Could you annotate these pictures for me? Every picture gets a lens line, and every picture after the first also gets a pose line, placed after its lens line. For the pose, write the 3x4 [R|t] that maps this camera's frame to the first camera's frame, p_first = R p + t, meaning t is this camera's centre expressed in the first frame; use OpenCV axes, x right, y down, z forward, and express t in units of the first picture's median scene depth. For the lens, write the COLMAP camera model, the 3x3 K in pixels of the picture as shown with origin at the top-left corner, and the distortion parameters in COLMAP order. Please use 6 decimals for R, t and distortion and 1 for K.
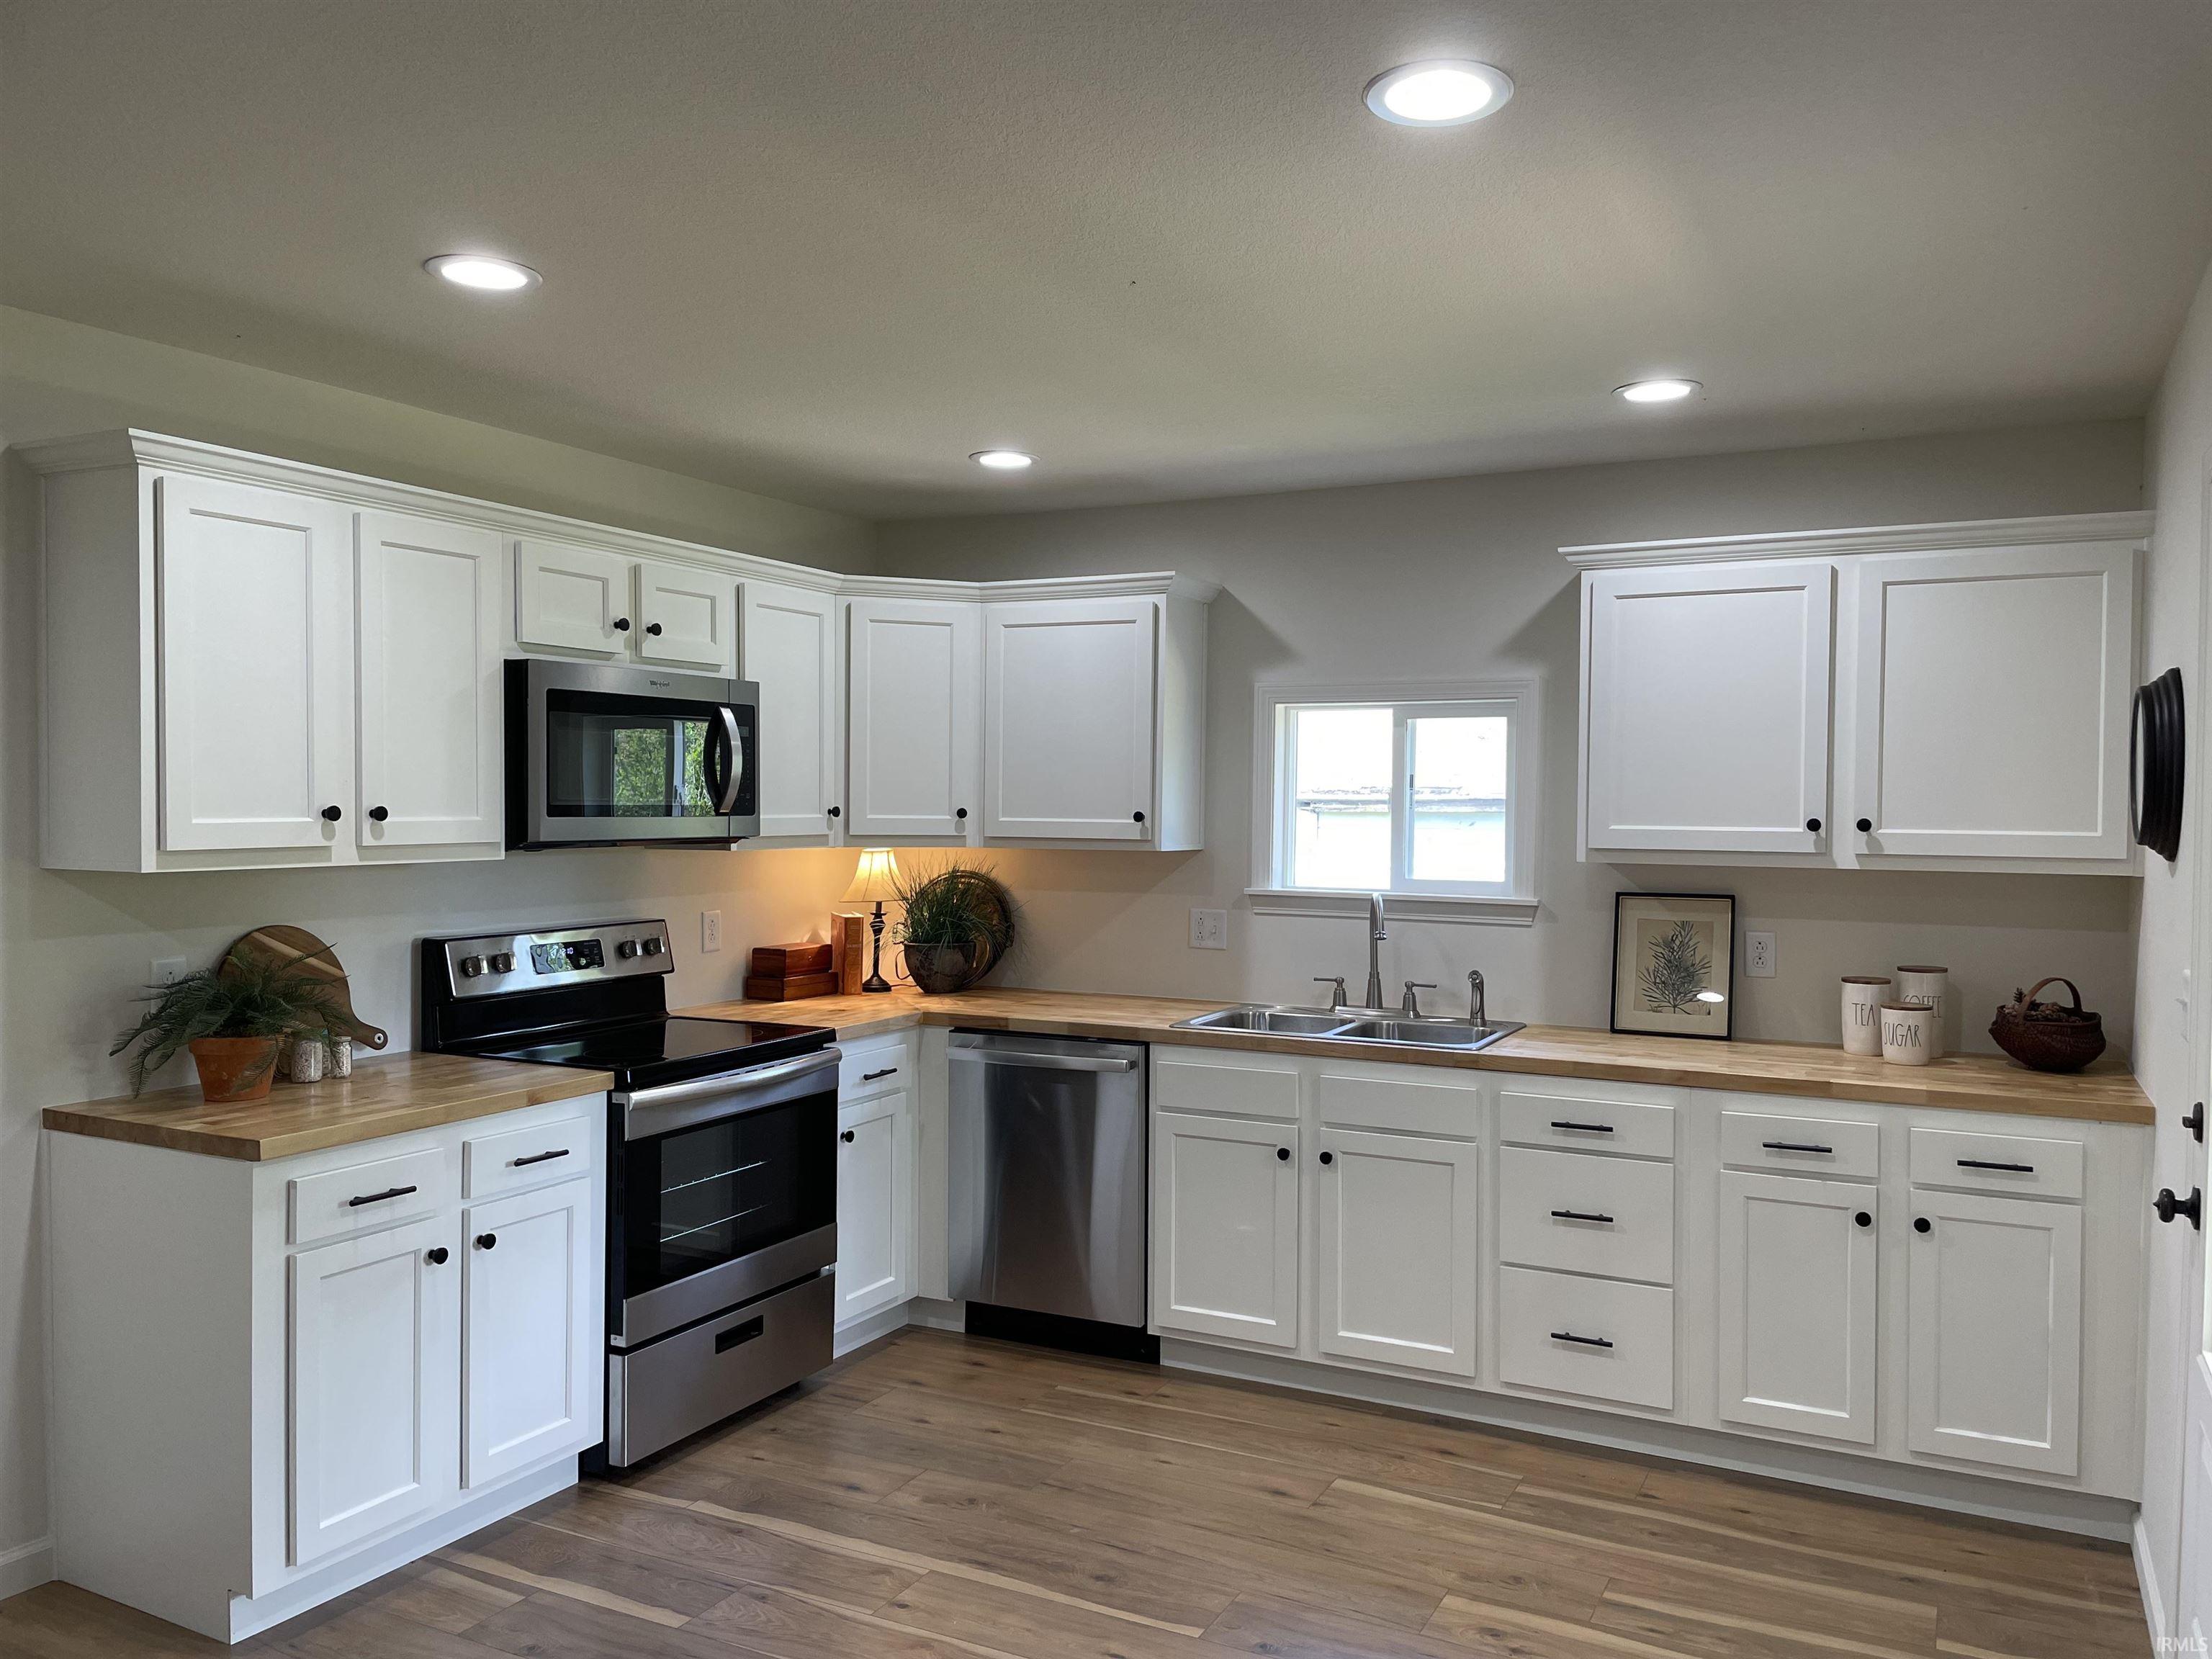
lens RADIAL K [[1671.4, 0, 1098.8], [0, 1671.4, 833.1], [0, 0, 1]] dist [0.097324, -0.123379]
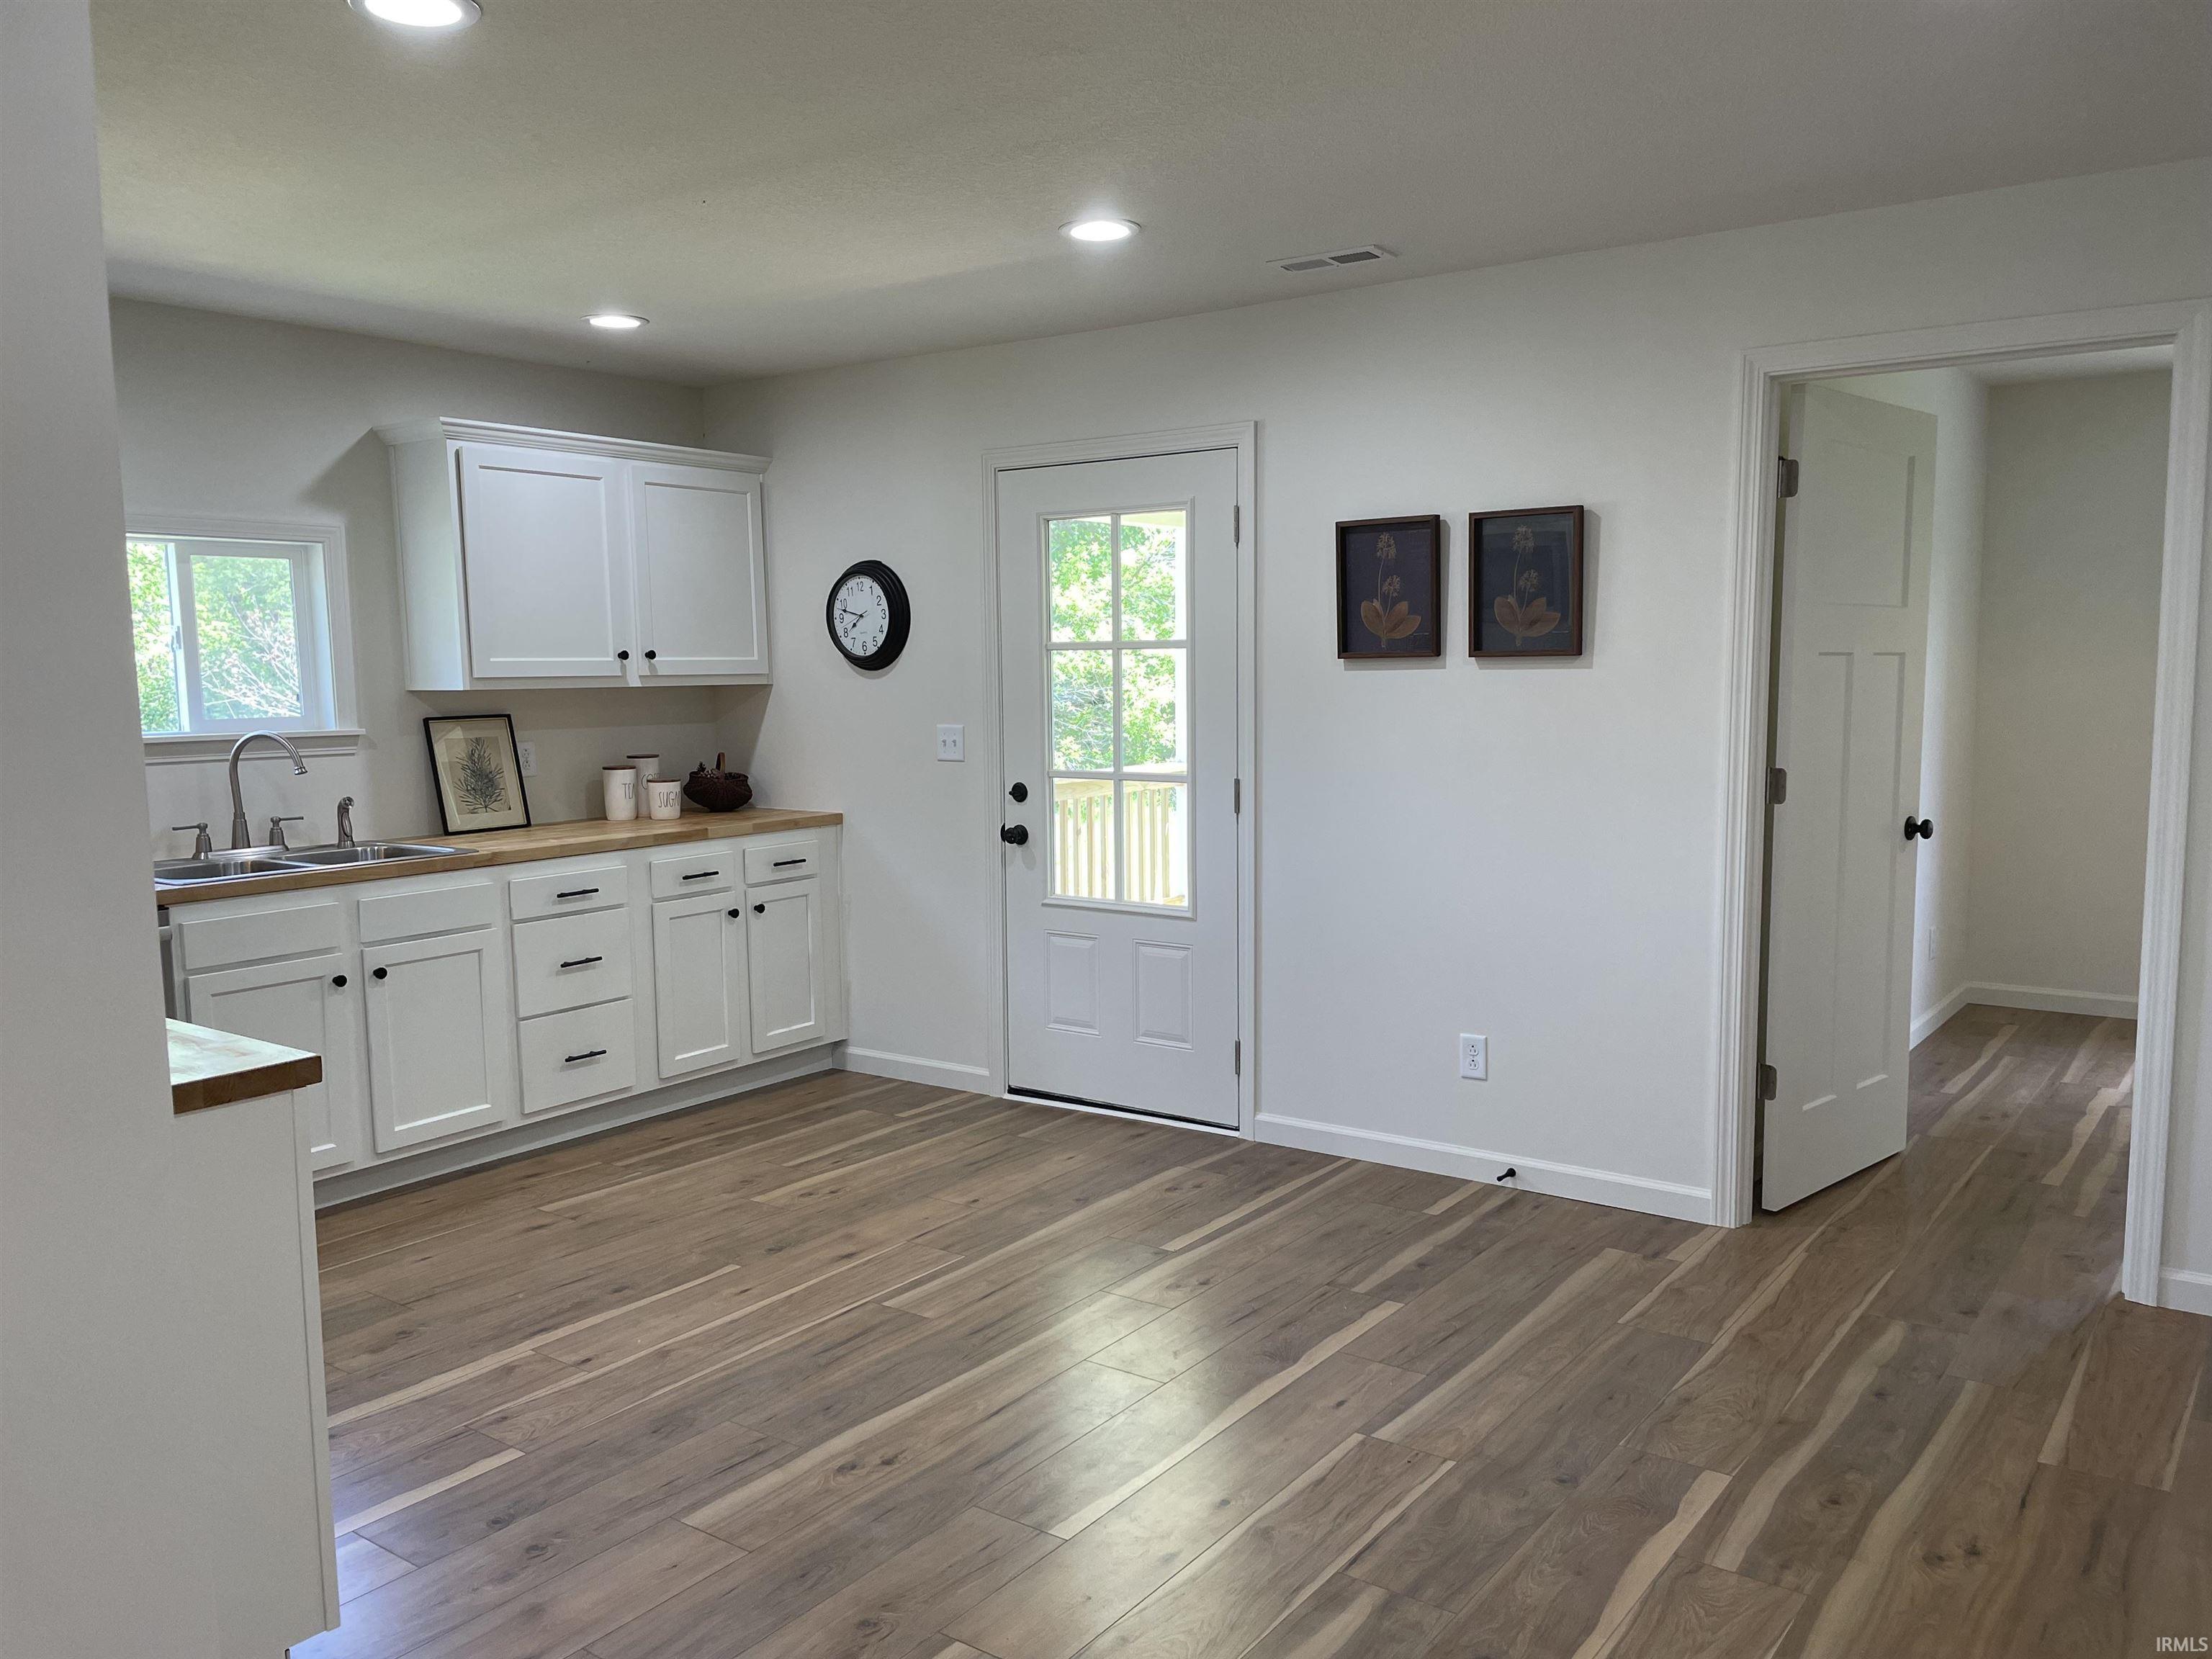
lens RADIAL K [[1697.0, 0, 1117.5], [0, 1697.0, 847.5], [0, 0, 1]] dist [0.115053, -0.158354]
pose [[0.155967, -0.119063, 0.980560, -0.943430], [0.034146, 0.992765, 0.115113, 0.003761], [-0.987172, 0.015529, 0.158904, 0.396722]]
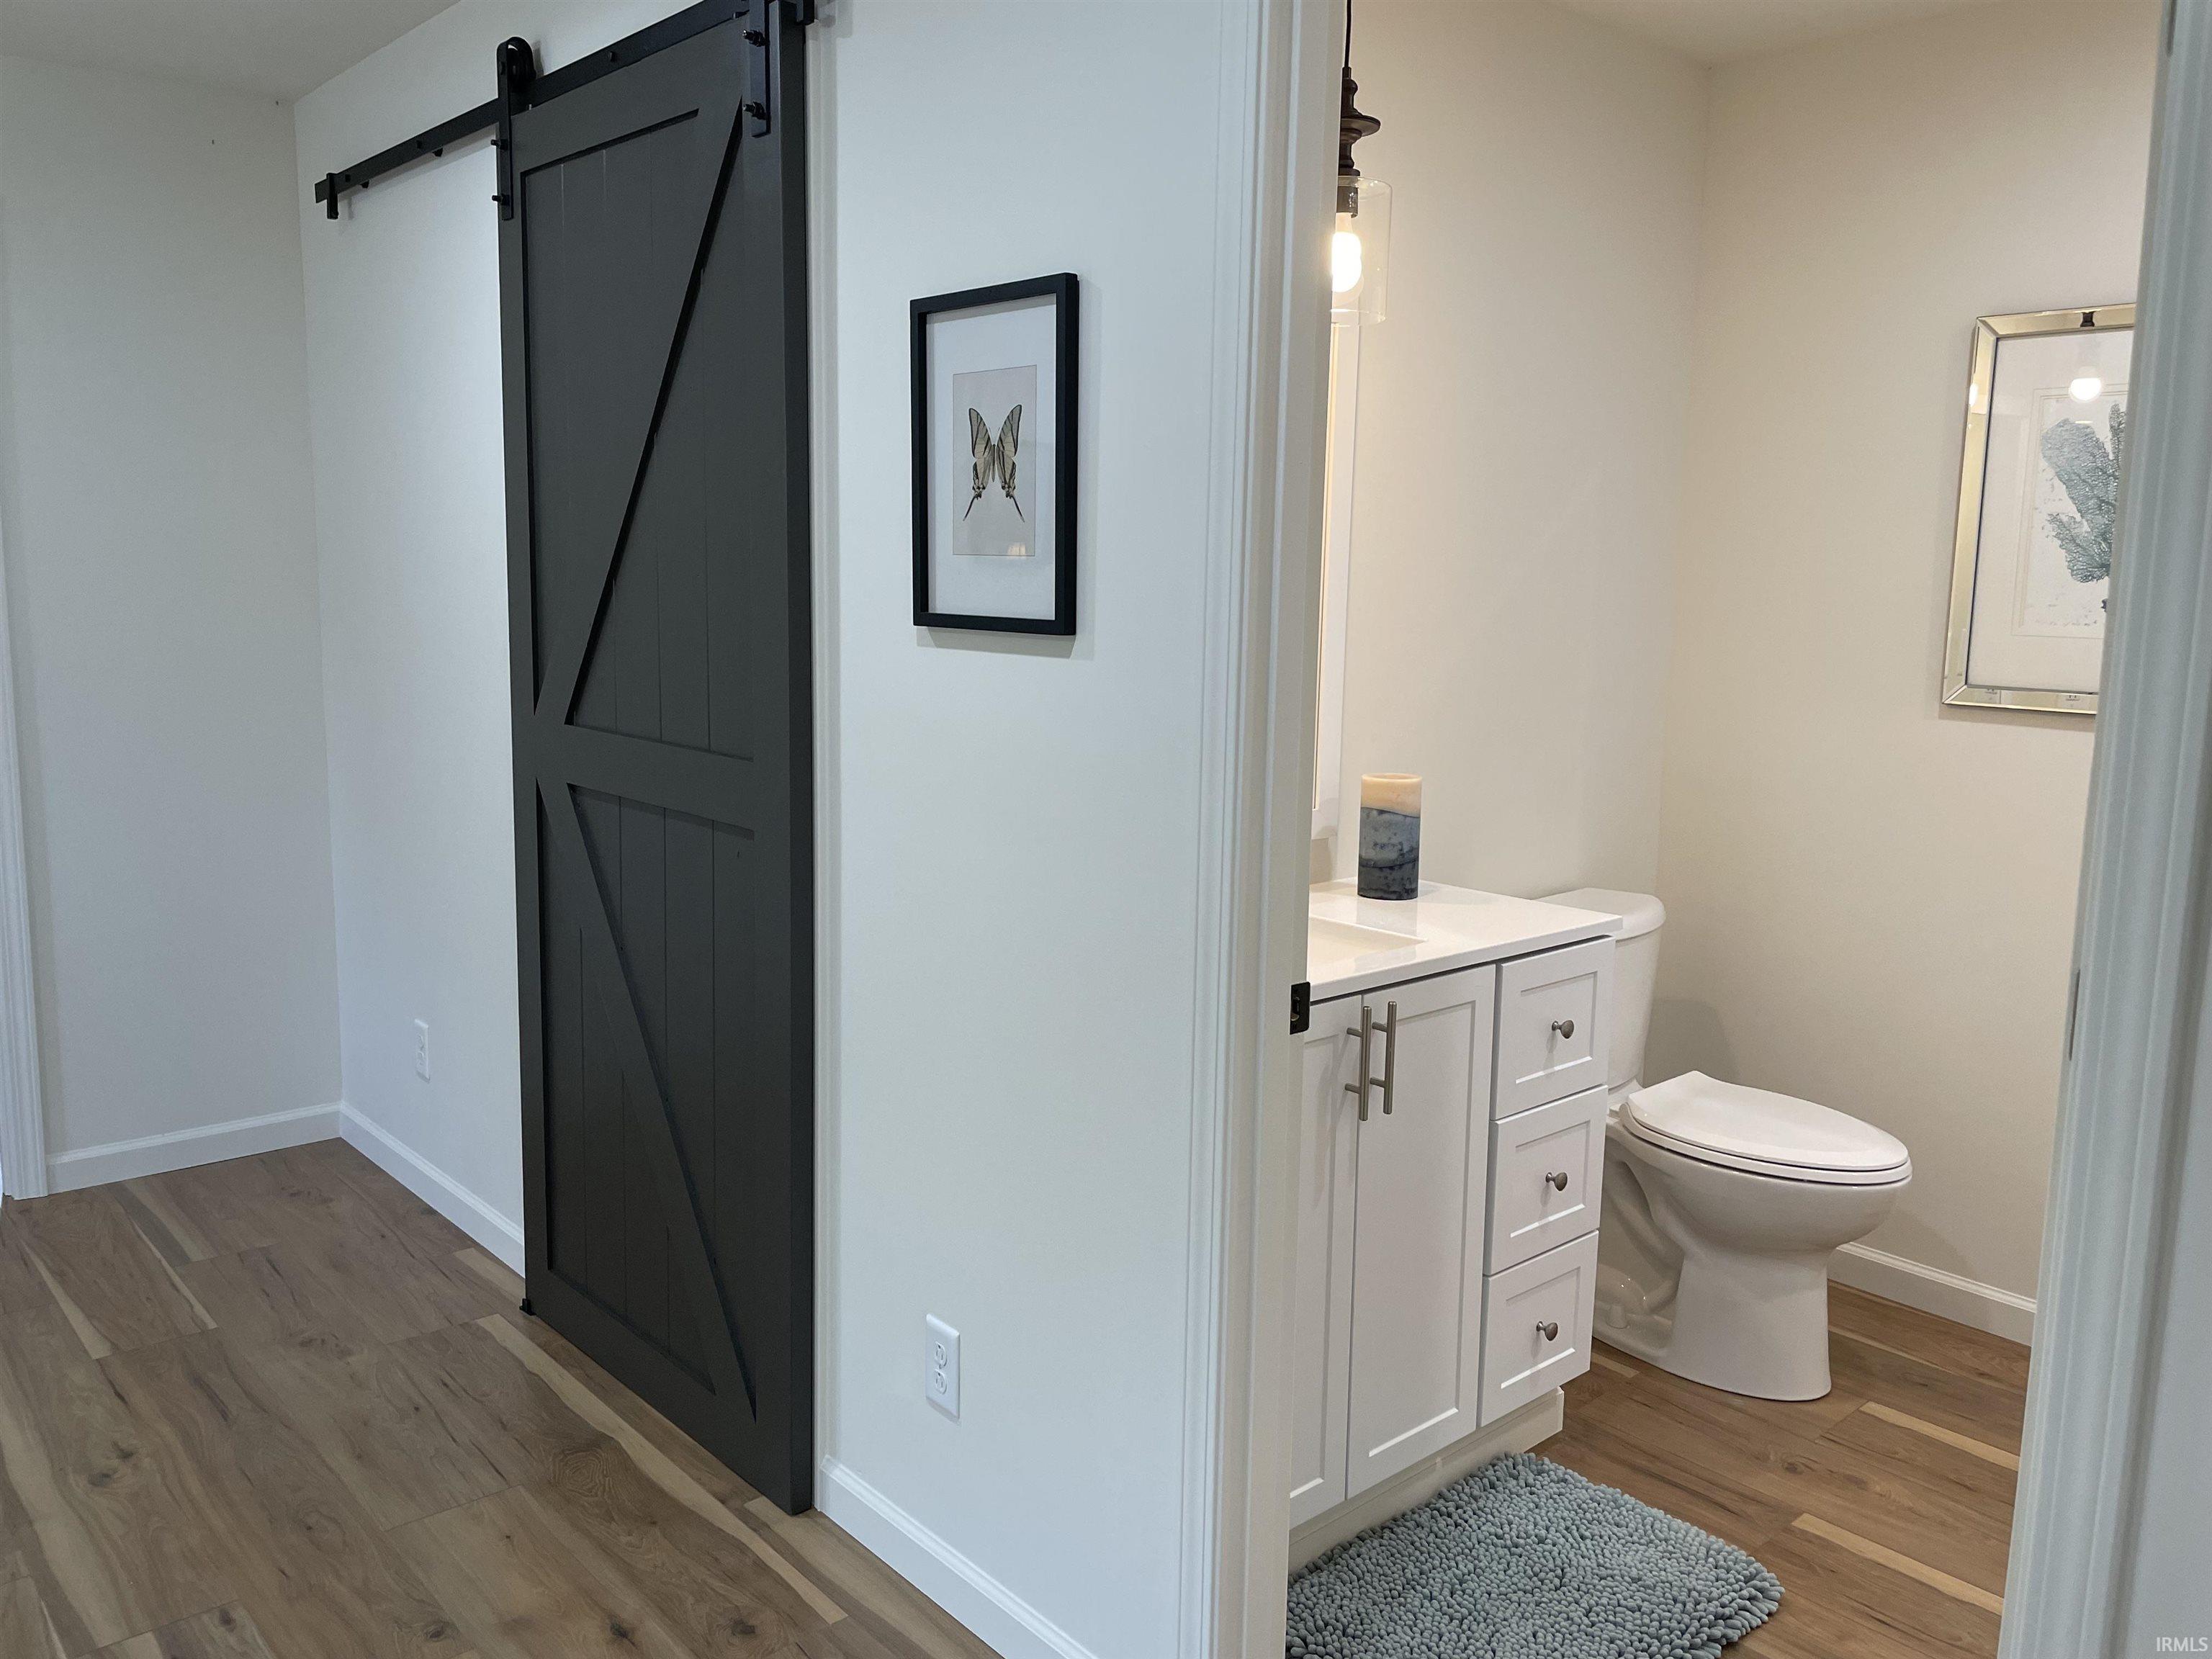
lens RADIAL K [[1687.4, 0, 1102.4], [0, 1687.4, 799.3], [0, 0, 1]] dist [0.102312, -0.126662]
pose [[-0.932020, -0.071674, 0.355249, -0.829097], [-0.014691, 0.986914, 0.160574, -0.000225], [-0.362109, 0.144439, -0.920877, 0.637831]]
